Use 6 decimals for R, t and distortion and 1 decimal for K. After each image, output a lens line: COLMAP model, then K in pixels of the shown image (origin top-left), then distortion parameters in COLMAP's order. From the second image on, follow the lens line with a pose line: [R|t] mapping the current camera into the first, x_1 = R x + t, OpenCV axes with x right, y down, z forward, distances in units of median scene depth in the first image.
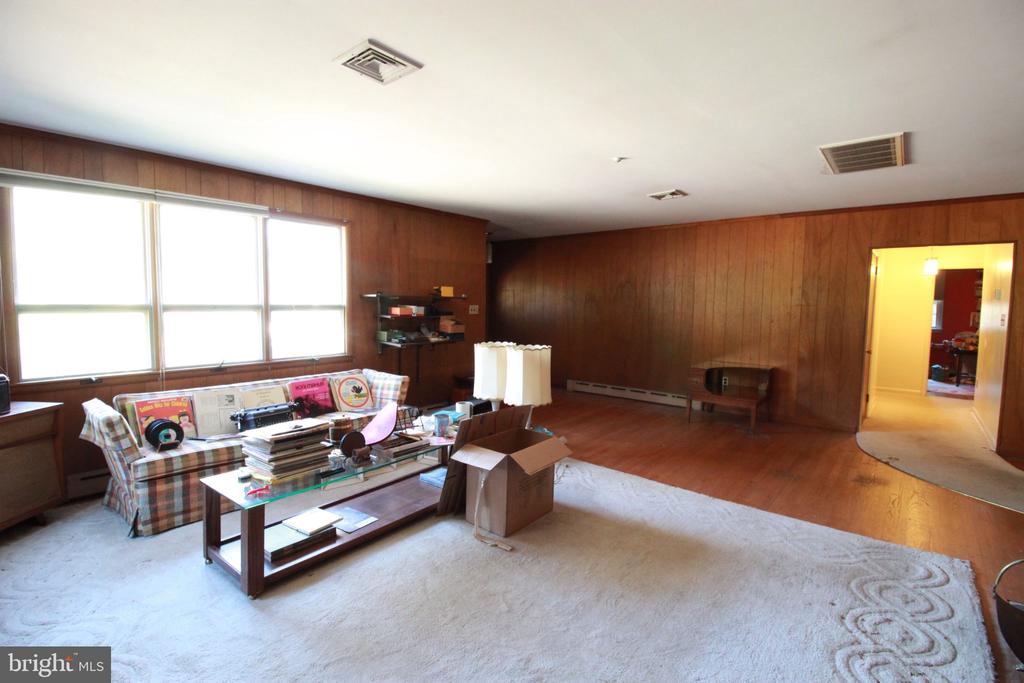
lens RADIAL K [[474.8, 0, 511.8], [0, 474.8, 335.4], [0, 0, 1]] dist [-0.002179, -0.009662]
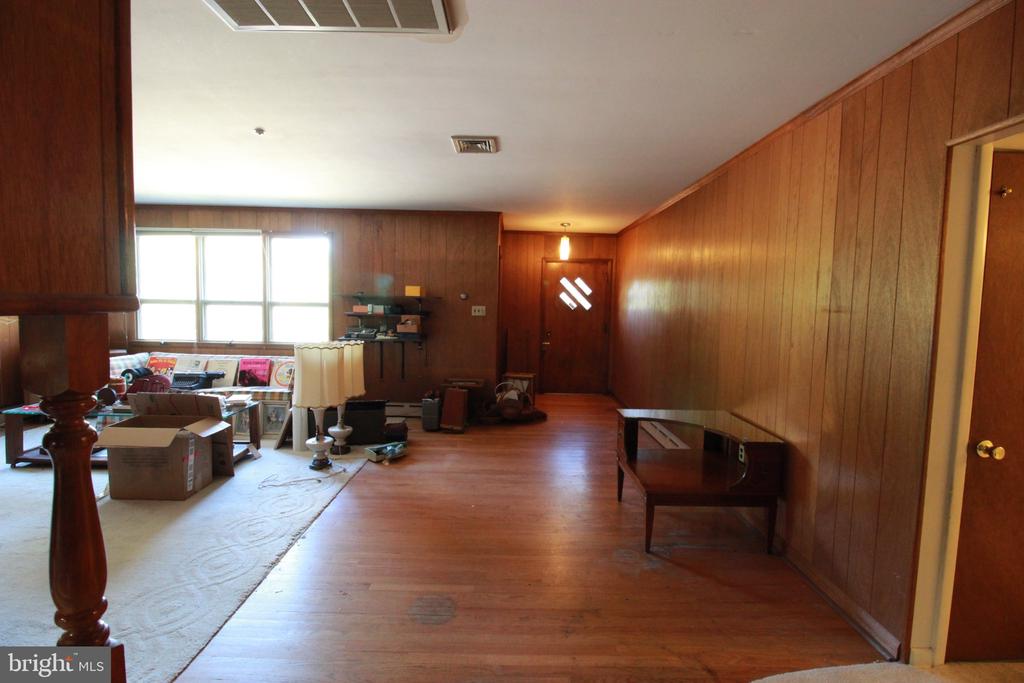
lens RADIAL K [[474.8, 0, 514.2], [0, 474.8, 338.4], [0, 0, 1]] dist [-0.002179, -0.009662]
pose [[0.646089, 0.060510, -0.760860, 0.934965], [-0.067948, 0.997454, 0.021627, -0.035151], [0.760231, 0.037726, 0.648556, 0.628073]]
